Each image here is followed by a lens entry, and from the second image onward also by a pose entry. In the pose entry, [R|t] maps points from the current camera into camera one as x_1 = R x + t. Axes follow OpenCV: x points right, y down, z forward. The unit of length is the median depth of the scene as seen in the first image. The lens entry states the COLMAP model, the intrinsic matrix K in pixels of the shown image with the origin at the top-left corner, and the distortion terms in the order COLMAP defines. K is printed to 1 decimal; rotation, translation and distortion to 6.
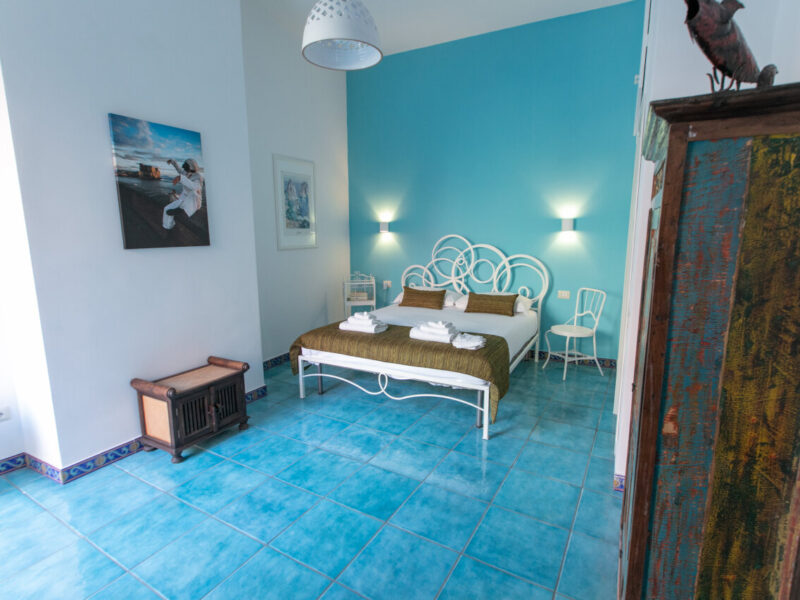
lens RADIAL K [[418.4, 0, 401.6], [0, 418.4, 301.0], [0, 0, 1]] dist [-0.001203, 0.000846]
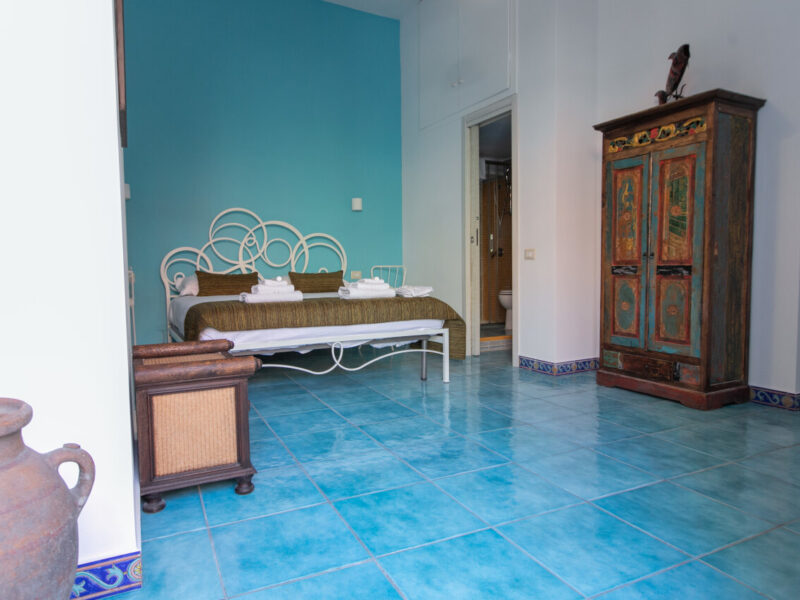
lens RADIAL K [[530.0, 0, 400.0], [0, 530.0, 300.0], [0, 0, 1]] dist [-0.002985, -0.000350]
pose [[0.558768, -0.051577, 0.827719, -1.019333], [0.144192, 0.988905, -0.035720, 0.178497], [-0.816693, 0.139310, 0.560005, 0.378284]]
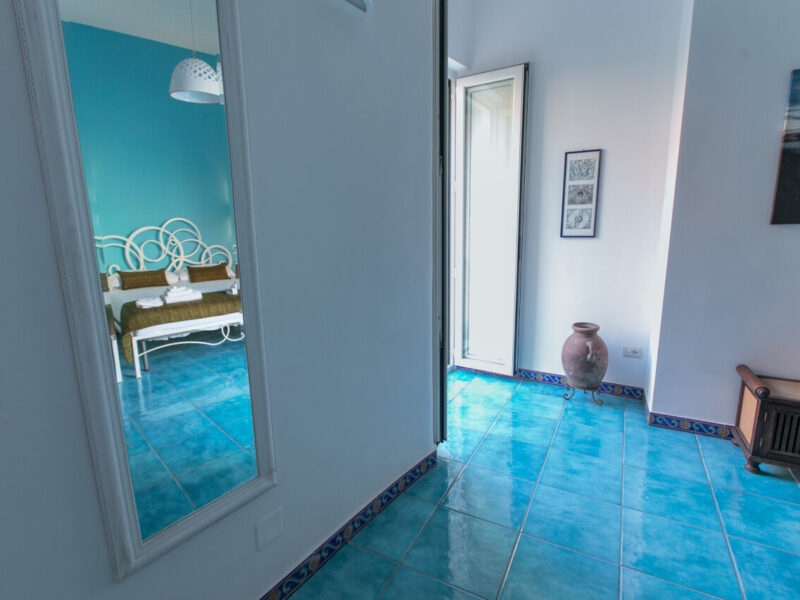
lens RADIAL K [[418.4, 0, 401.6], [0, 418.4, 301.0], [0, 0, 1]] dist [-0.001203, 0.000846]
pose [[0.036152, 0.195314, -0.980074, 0.223751], [-0.149713, 0.970706, 0.187924, -0.013212], [0.988068, 0.139936, 0.064334, 0.174879]]
